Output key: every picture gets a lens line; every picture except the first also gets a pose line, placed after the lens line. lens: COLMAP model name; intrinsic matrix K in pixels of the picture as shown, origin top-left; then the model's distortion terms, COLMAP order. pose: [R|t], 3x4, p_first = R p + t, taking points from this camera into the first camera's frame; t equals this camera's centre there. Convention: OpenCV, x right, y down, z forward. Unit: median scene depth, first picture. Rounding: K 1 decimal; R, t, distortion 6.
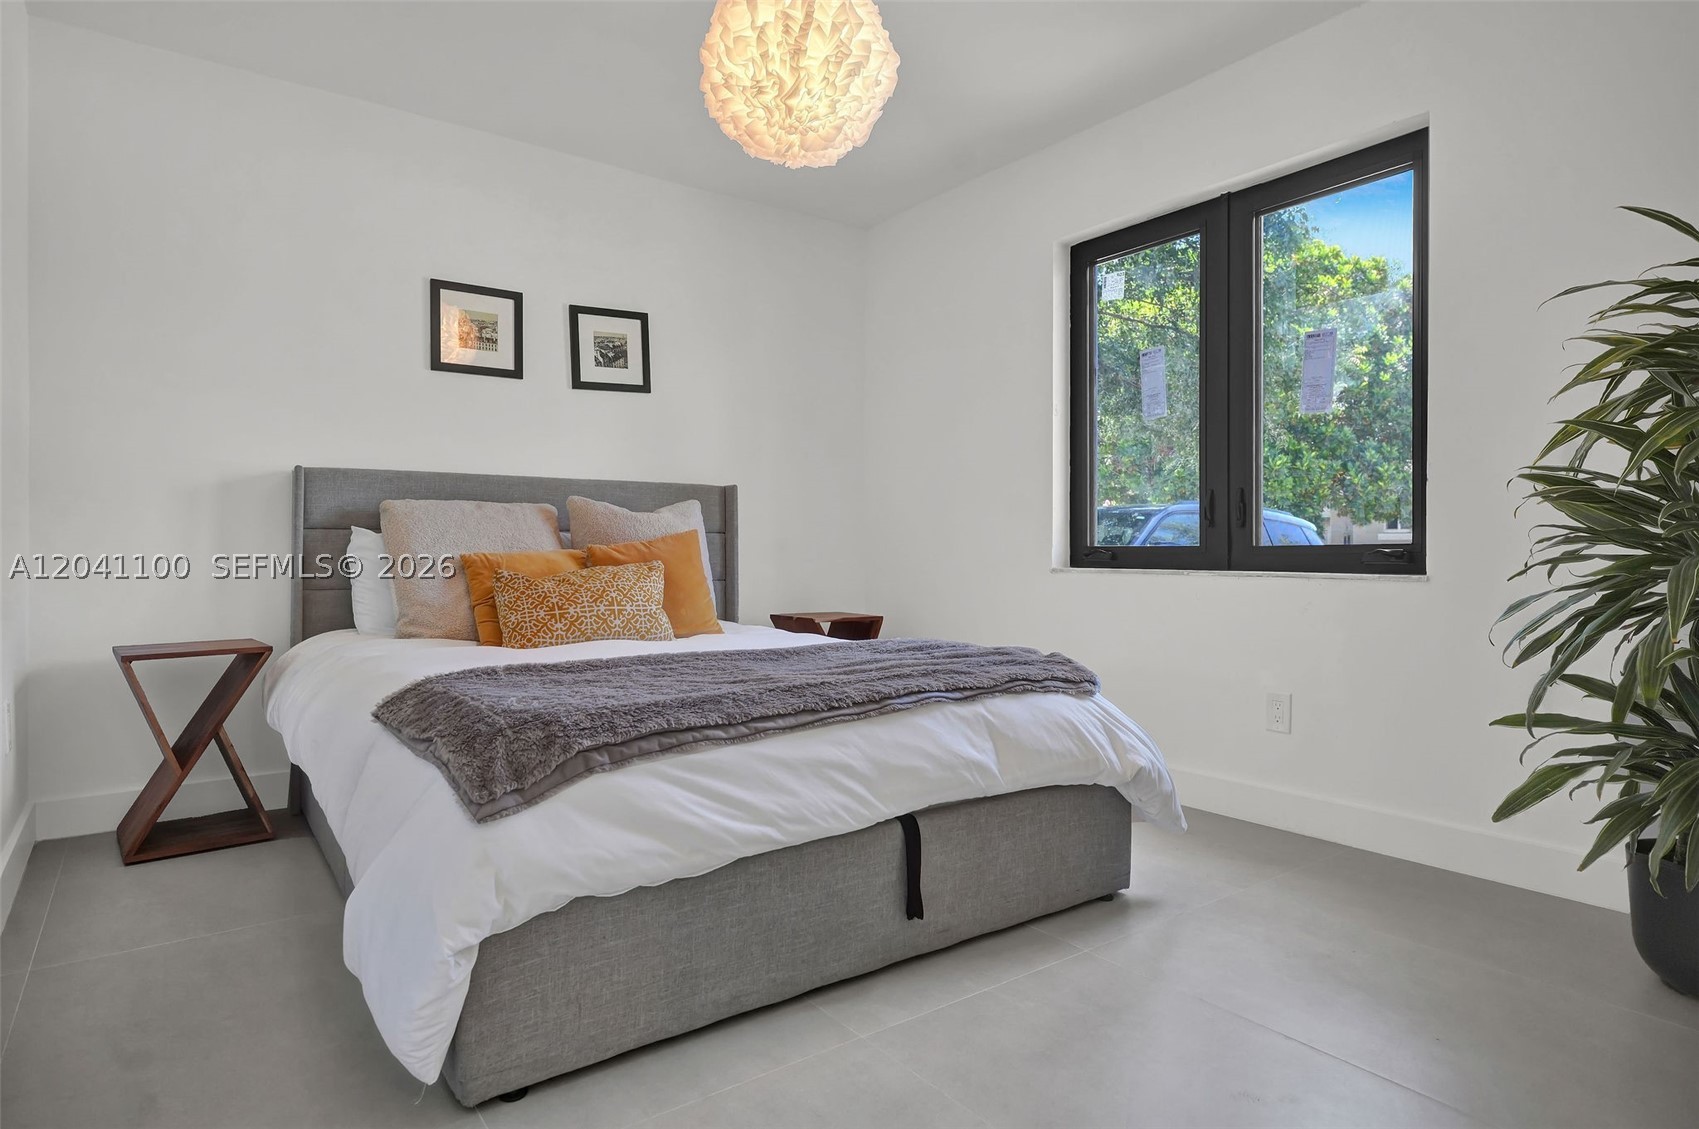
lens RADIAL K [[948.8, 0, 849.2], [0, 948.8, 549.9], [0, 0, 1]] dist [0.010692, -0.005043]
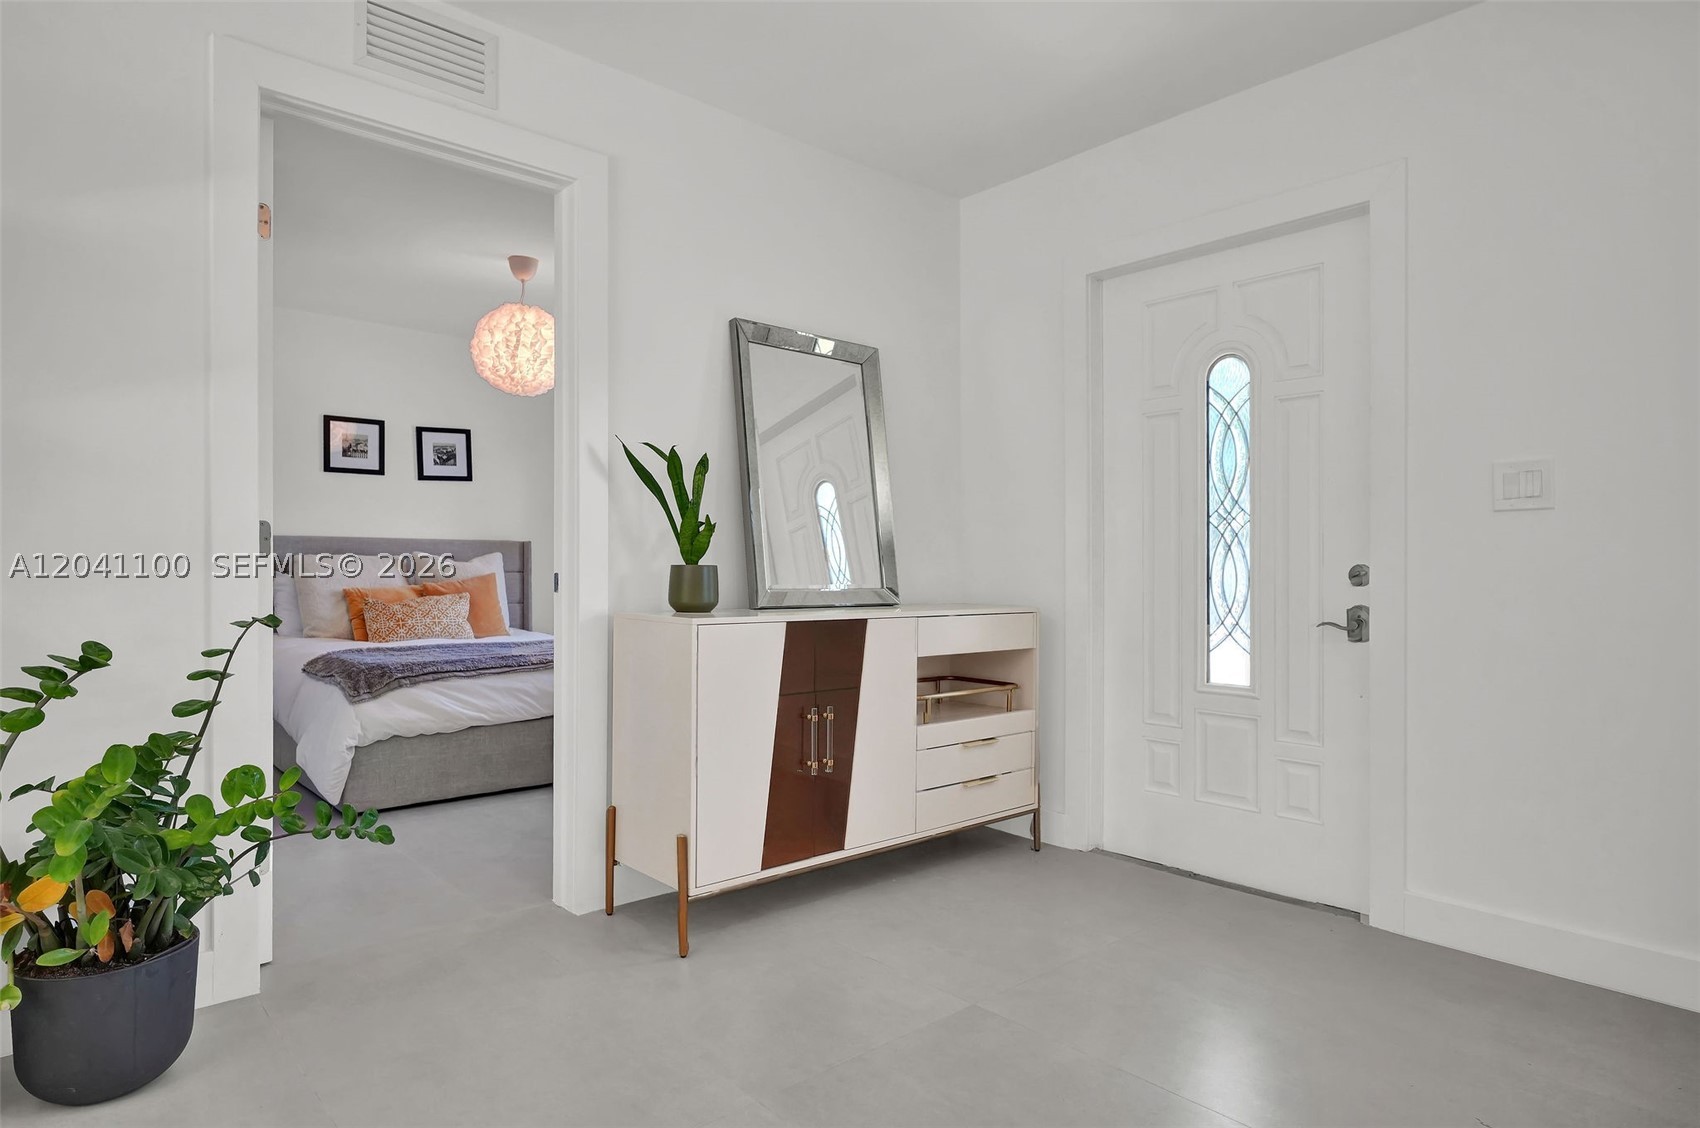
lens RADIAL K [[949.4, 0, 842.1], [0, 949.4, 576.2], [0, 0, 1]] dist [0.010692, -0.005043]
pose [[0.995048, 0.007145, 0.099138, 0.329331], [-0.008362, 0.999895, 0.011870, -0.048214], [-0.099043, -0.012640, 0.995003, -0.831135]]
